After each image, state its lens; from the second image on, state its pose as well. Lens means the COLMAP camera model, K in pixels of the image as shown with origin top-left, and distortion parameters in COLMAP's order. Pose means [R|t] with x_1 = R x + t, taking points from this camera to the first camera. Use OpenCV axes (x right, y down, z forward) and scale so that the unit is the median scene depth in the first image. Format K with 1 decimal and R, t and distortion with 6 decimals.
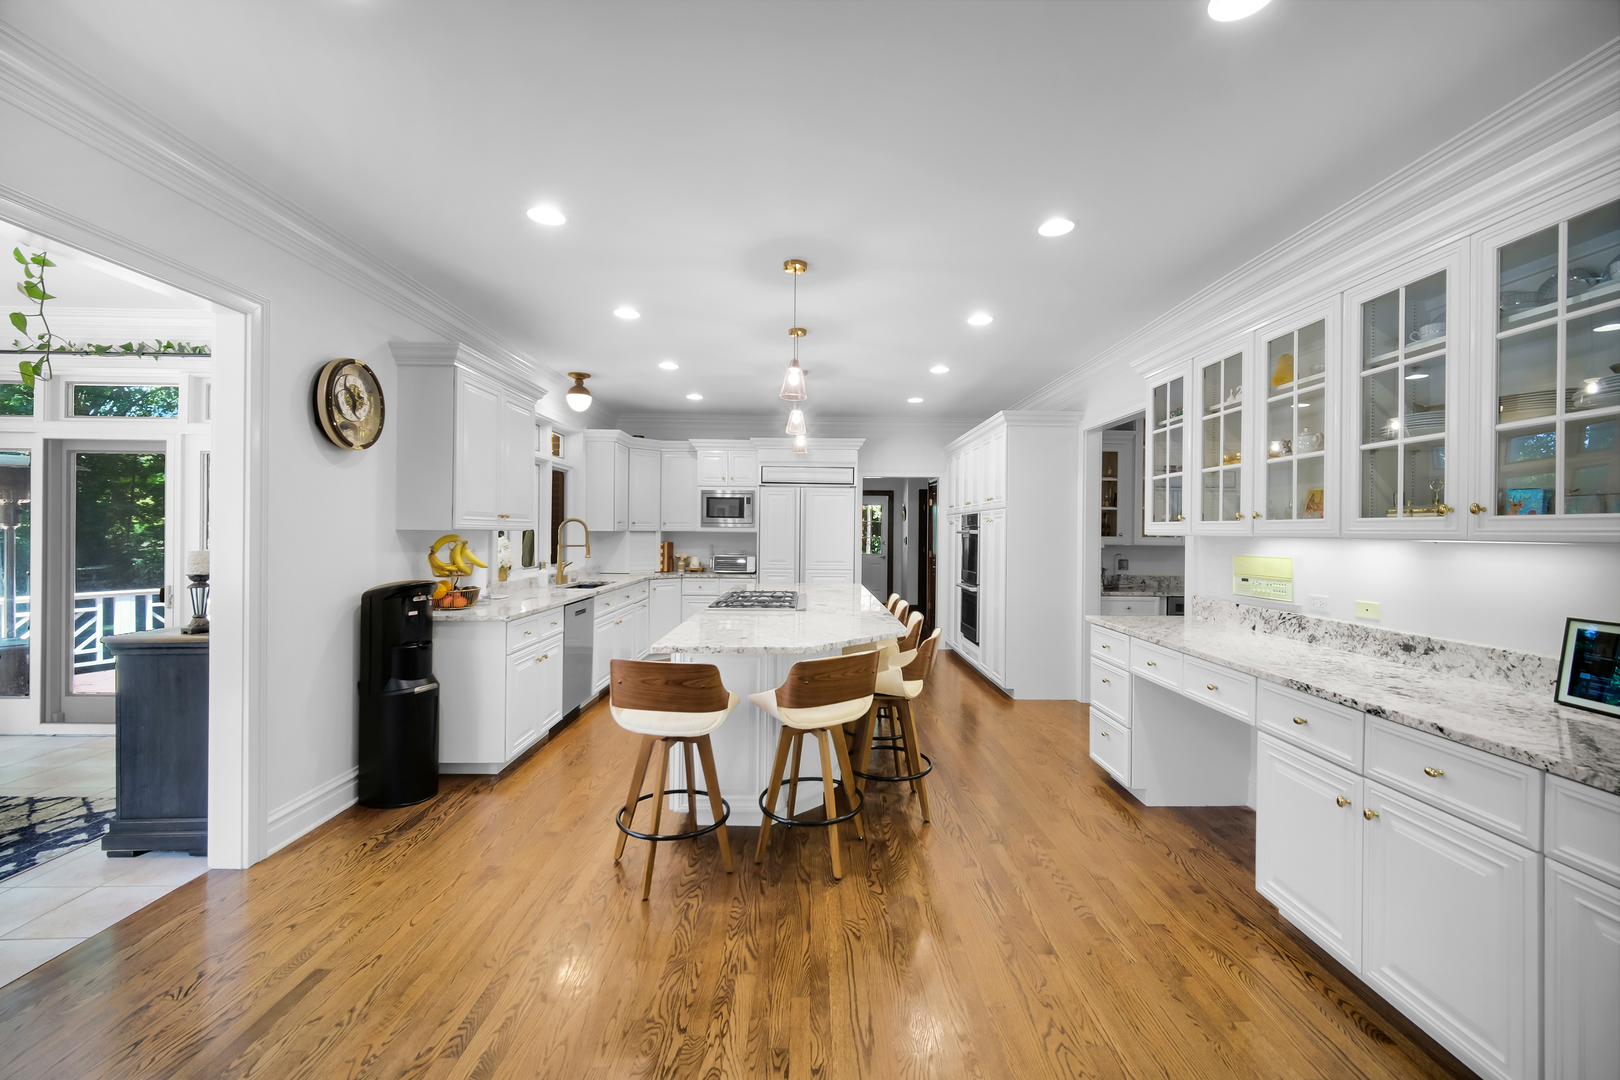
lens RADIAL K [[644.2, 0, 820.5], [0, 644.2, 536.1], [0, 0, 1]] dist [-0.001544, -0.000092]
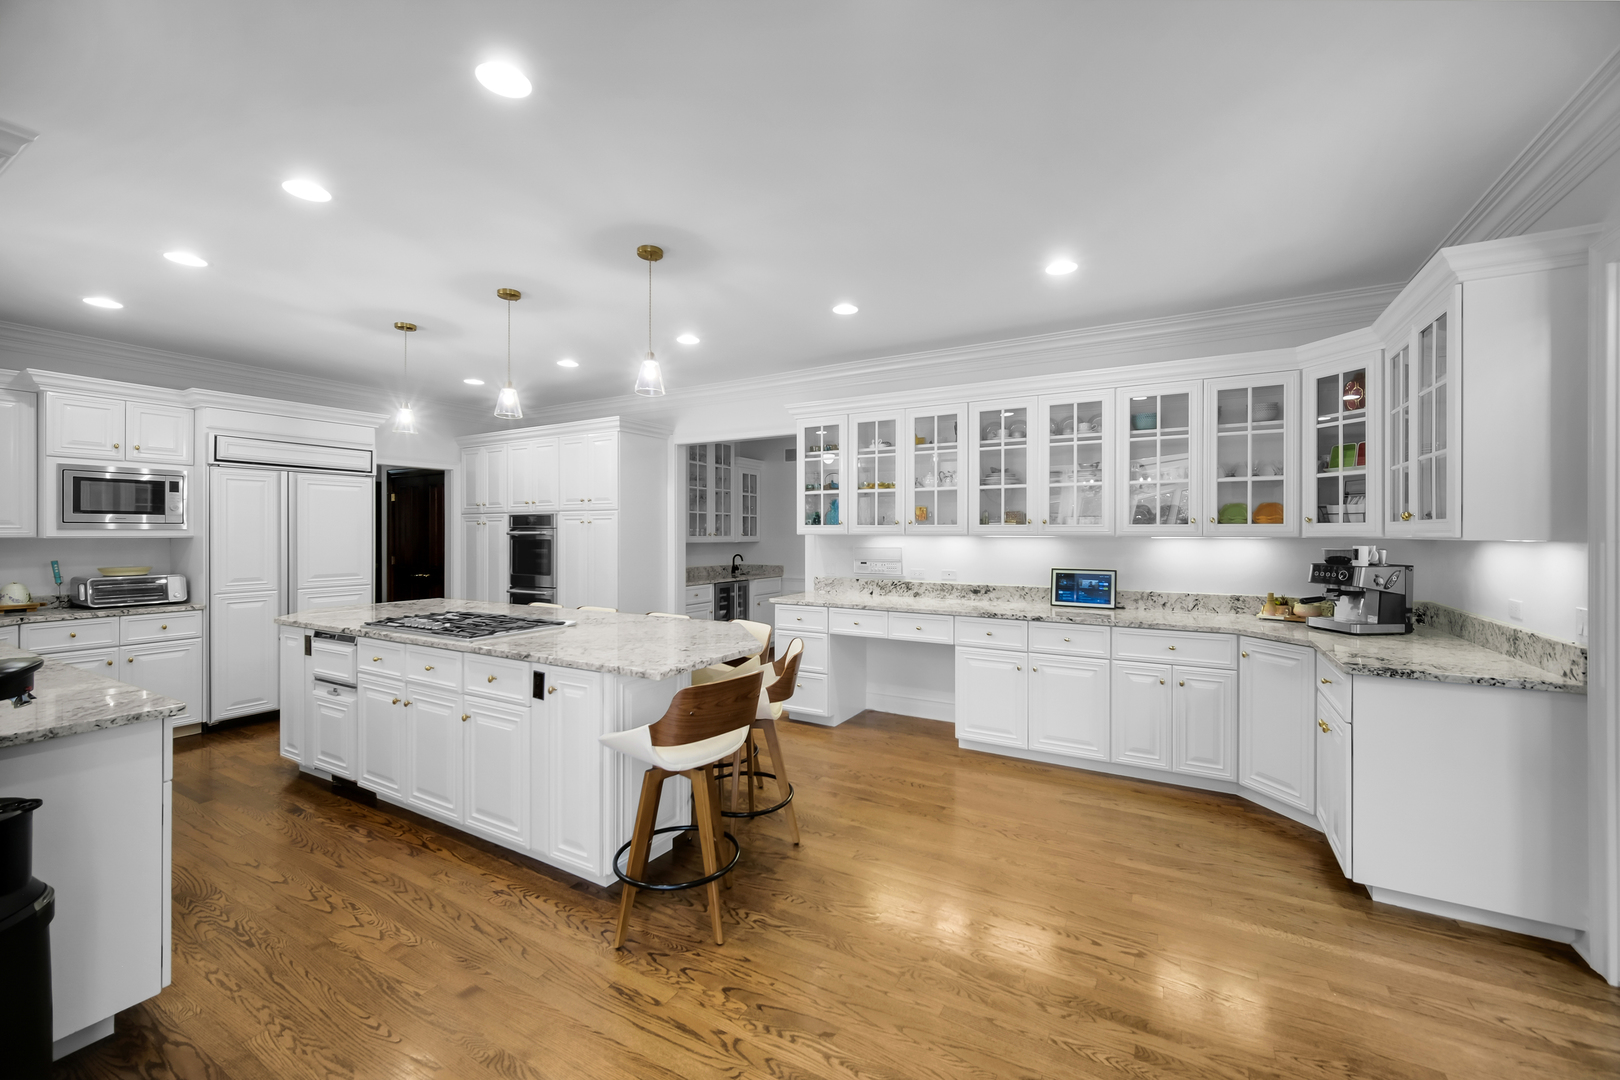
lens RADIAL K [[644.2, 0, 821.8], [0, 644.2, 530.1], [0, 0, 1]] dist [-0.001544, -0.000092]
pose [[0.508700, -0.006733, 0.860918, -0.715333], [0.011179, 0.999937, 0.001214, -0.013358], [-0.860871, 0.009007, 0.508743, 0.299990]]
